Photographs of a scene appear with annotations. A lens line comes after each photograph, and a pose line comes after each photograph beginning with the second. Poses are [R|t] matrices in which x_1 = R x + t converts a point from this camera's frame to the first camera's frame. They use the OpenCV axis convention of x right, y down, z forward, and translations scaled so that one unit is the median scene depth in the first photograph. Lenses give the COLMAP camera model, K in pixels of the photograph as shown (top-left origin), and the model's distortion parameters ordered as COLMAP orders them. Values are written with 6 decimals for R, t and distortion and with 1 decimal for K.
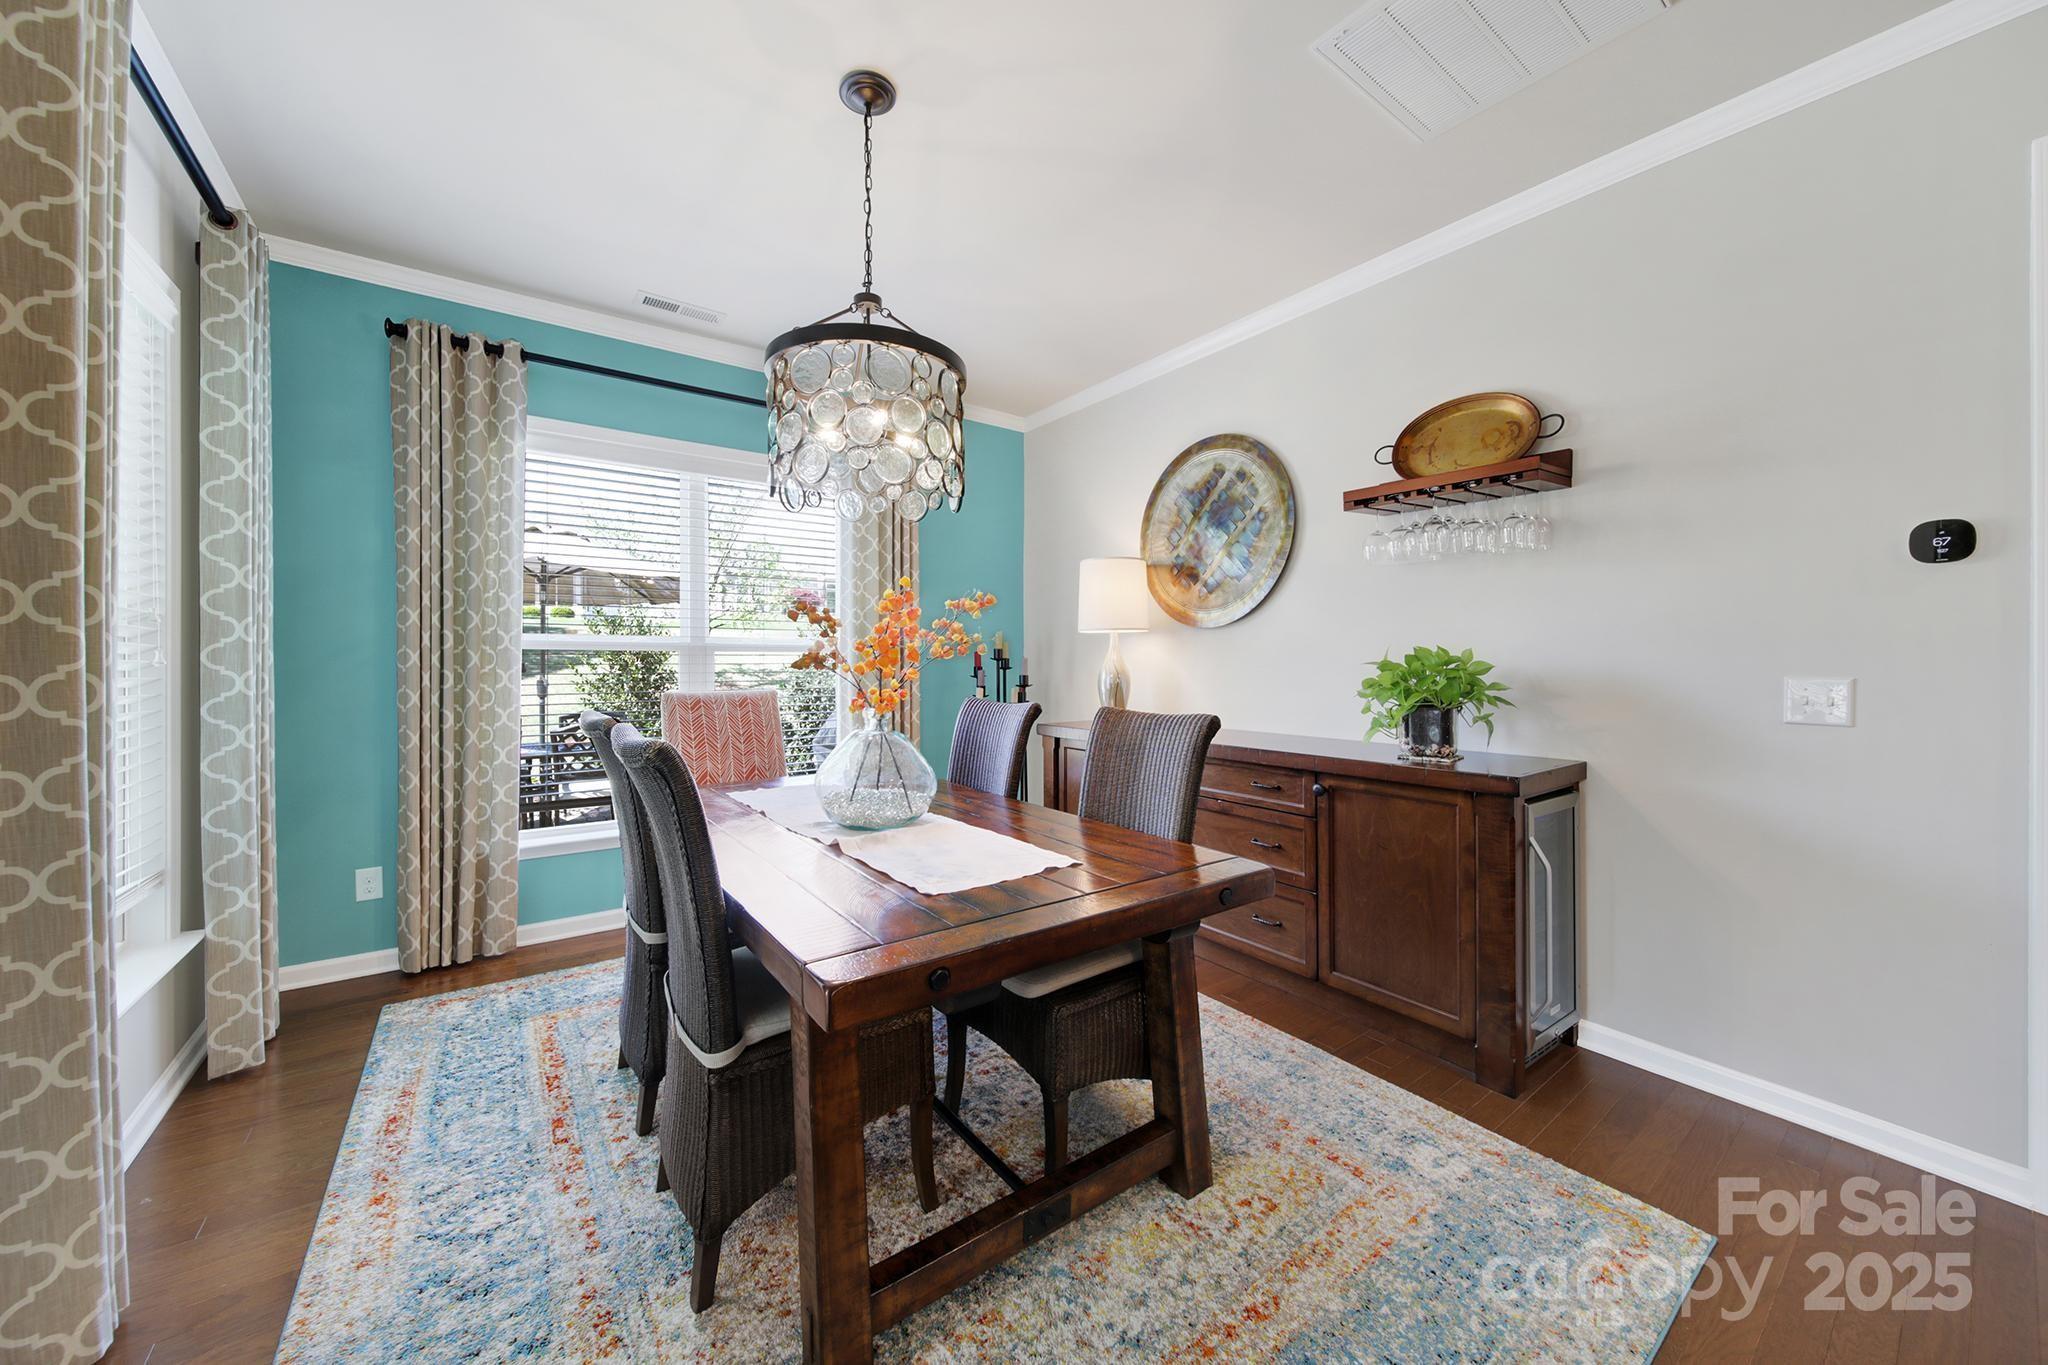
lens RADIAL K [[739.2, 0, 1023.6], [0, 739.2, 671.6], [0, 0, 1]] dist [-0.000060, -0.000100]
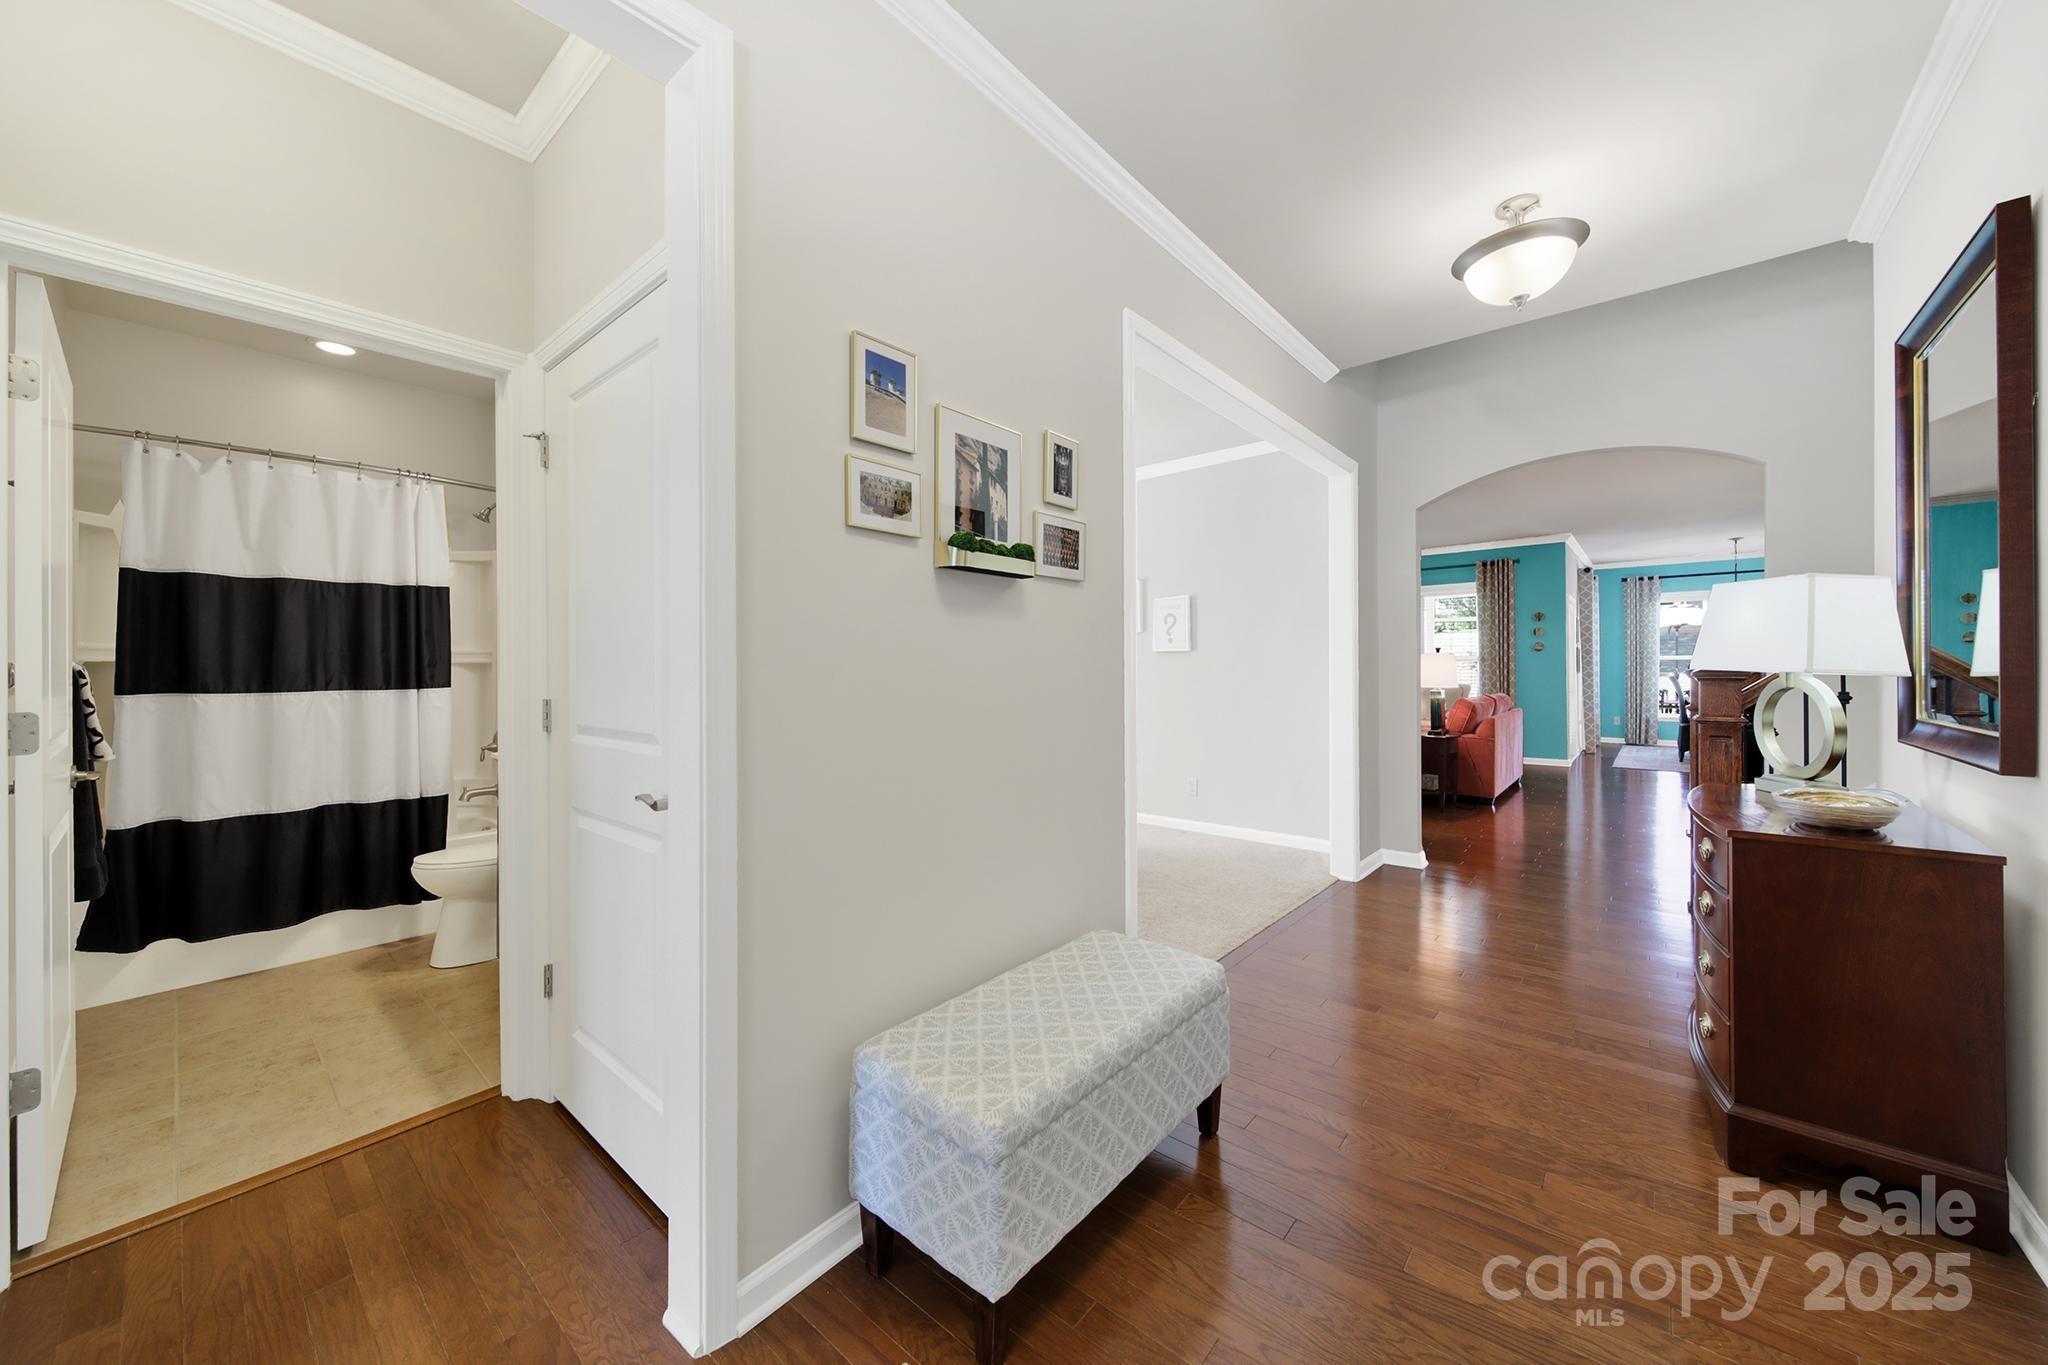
lens RADIAL K [[739.2, 0, 1020.0], [0, 739.2, 671.1], [0, 0, 1]] dist [-0.000060, -0.000100]
pose [[0.222400, 0.003131, -0.974950, 2.162914], [0.001514, 0.999993, 0.003557, 0.006568], [0.974954, -0.002267, 0.222394, -2.866044]]
